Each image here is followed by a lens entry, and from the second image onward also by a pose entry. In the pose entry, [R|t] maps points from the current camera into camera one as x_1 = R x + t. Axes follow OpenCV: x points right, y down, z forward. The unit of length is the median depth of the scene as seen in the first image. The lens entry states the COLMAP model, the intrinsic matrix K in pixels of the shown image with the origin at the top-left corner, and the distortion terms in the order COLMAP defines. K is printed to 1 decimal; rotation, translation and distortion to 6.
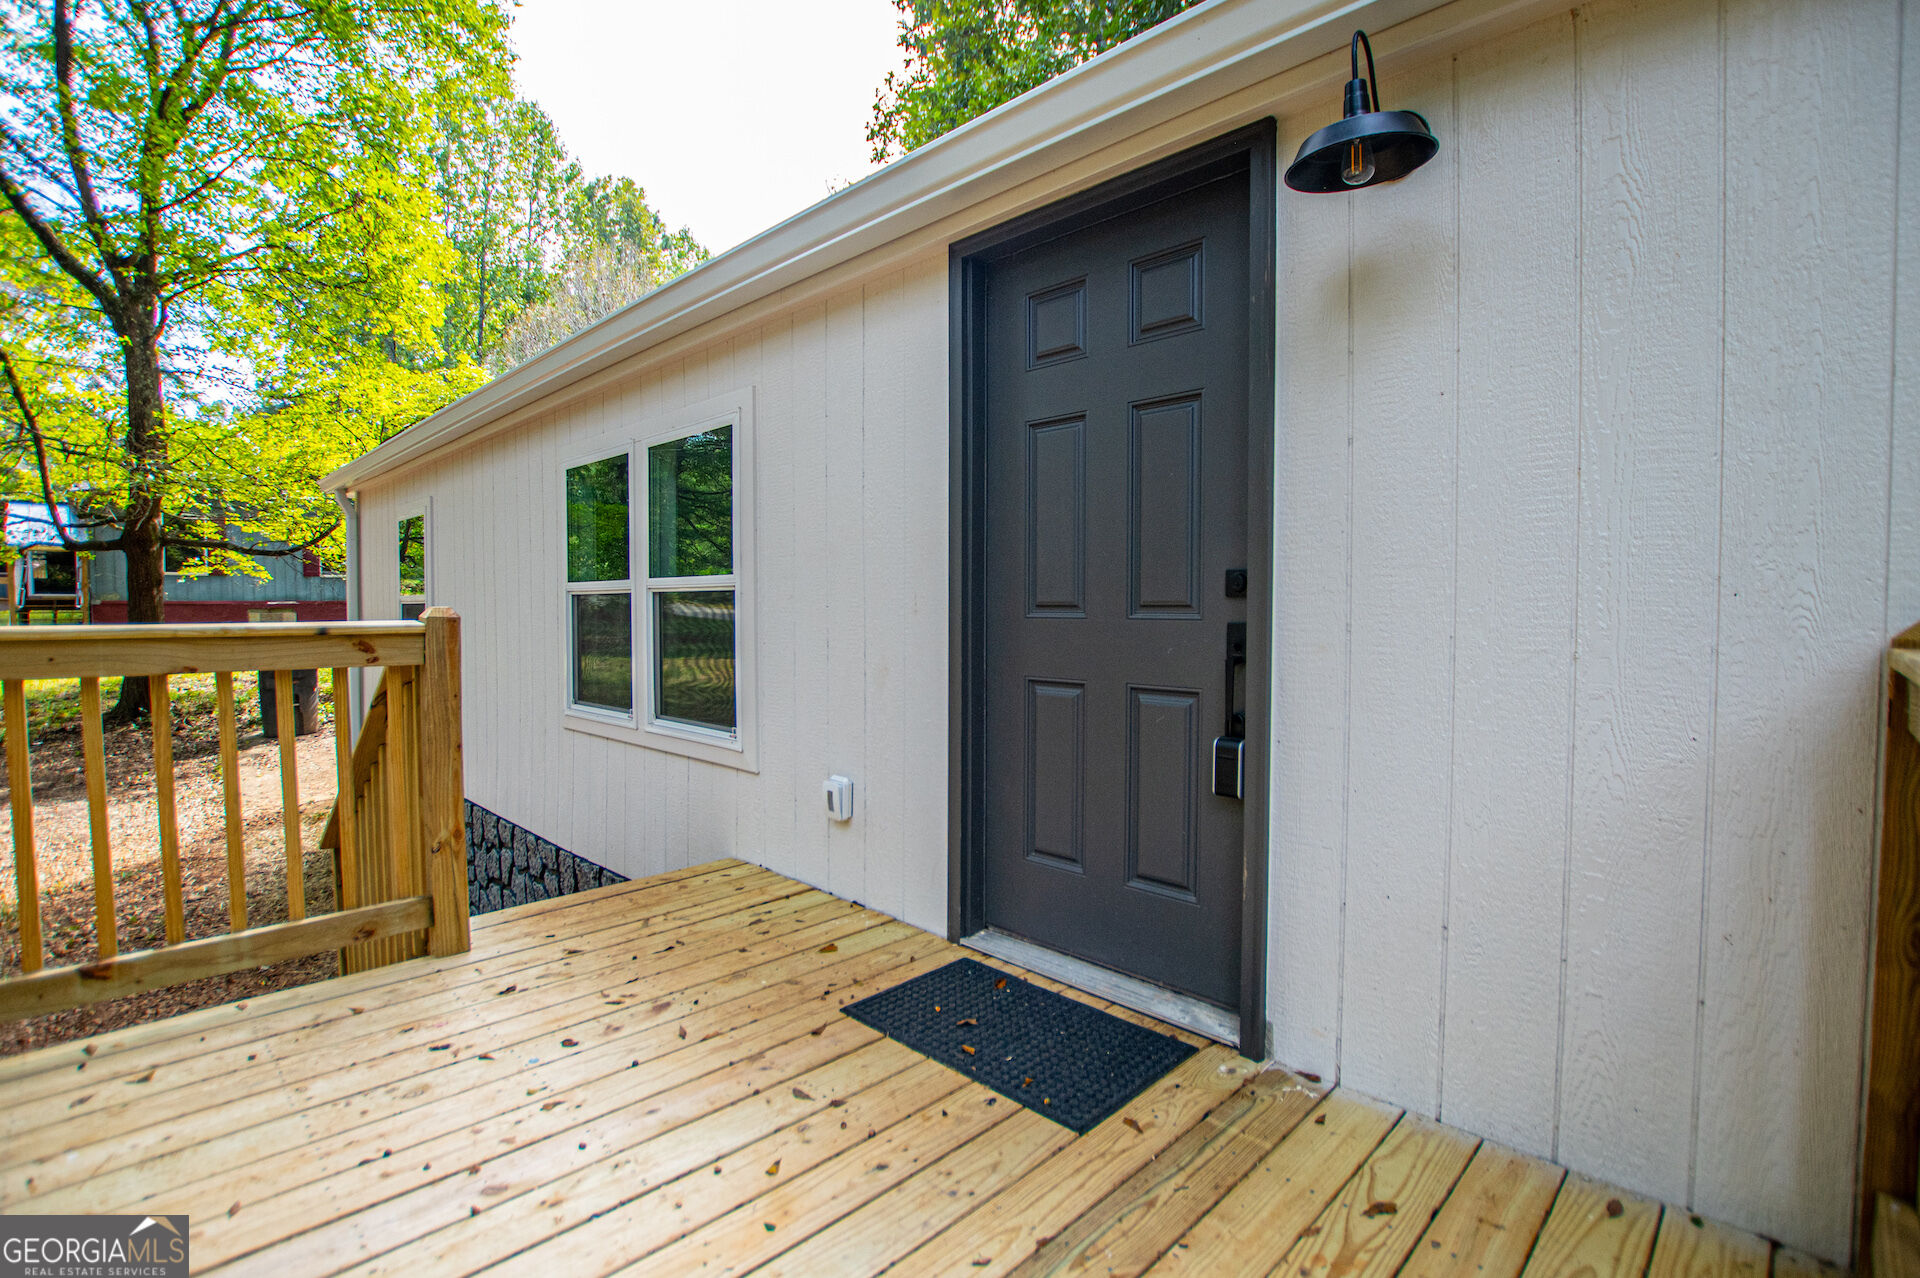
lens RADIAL K [[862.0, 0, 963.4], [0, 862.0, 641.4], [0, 0, 1]] dist [-0.018886, -0.000339]
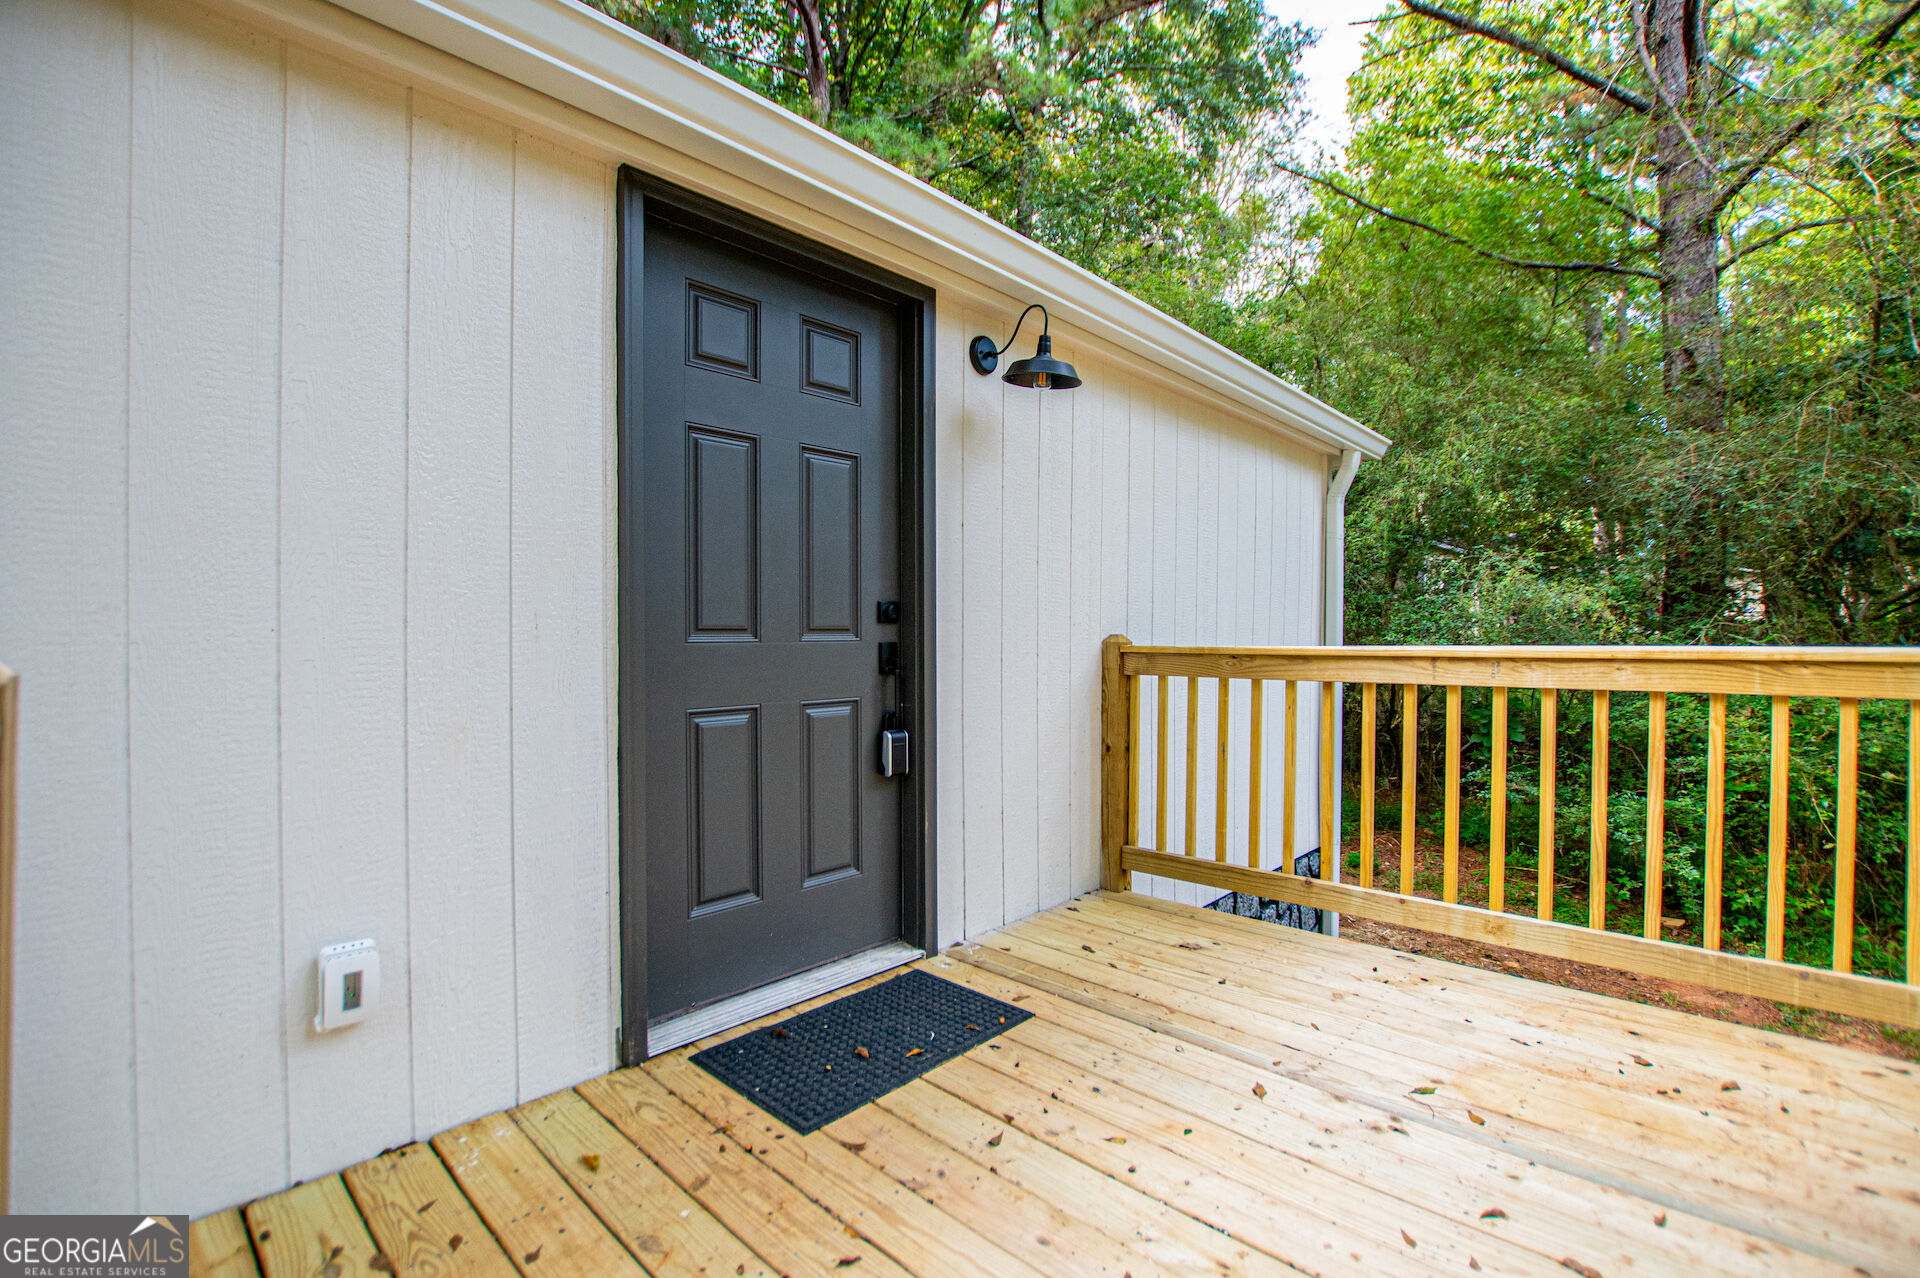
lens RADIAL K [[862.0, 0, 956.3], [0, 862.0, 648.8], [0, 0, 1]] dist [-0.018886, -0.000339]
pose [[-0.007862, -0.015560, 0.999848, -0.801512], [0.039059, 0.999111, 0.015856, -0.023690], [-0.999206, 0.039178, -0.007248, 0.728360]]
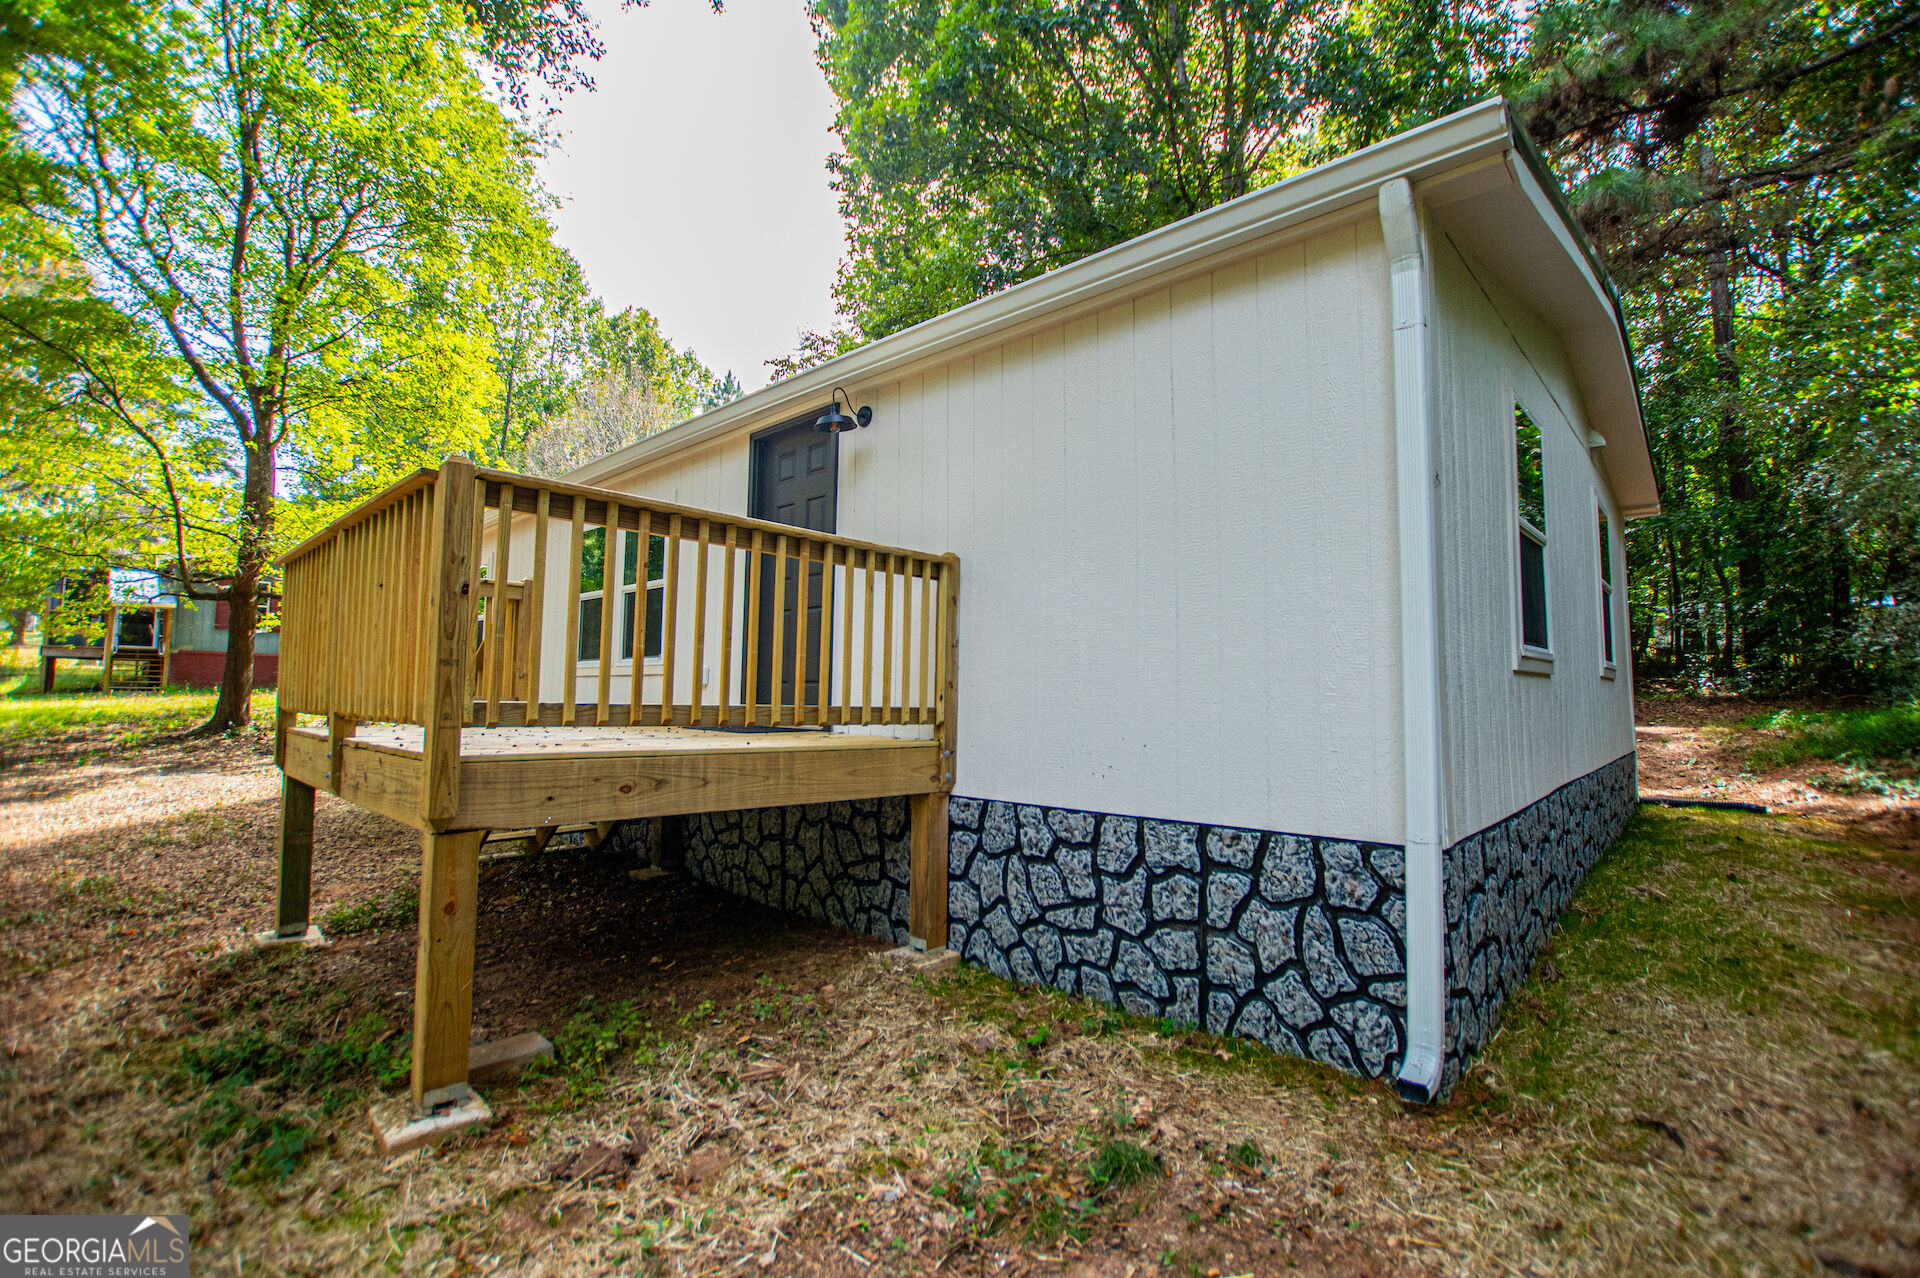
lens RADIAL K [[862.0, 0, 968.6], [0, 862.0, 632.7], [0, 0, 1]] dist [-0.018886, -0.000339]
pose [[0.999853, 0.013733, 0.010245, 0.560665], [-0.012359, 0.992223, -0.123857, 0.375230], [-0.011866, 0.123712, 0.992247, -1.302429]]
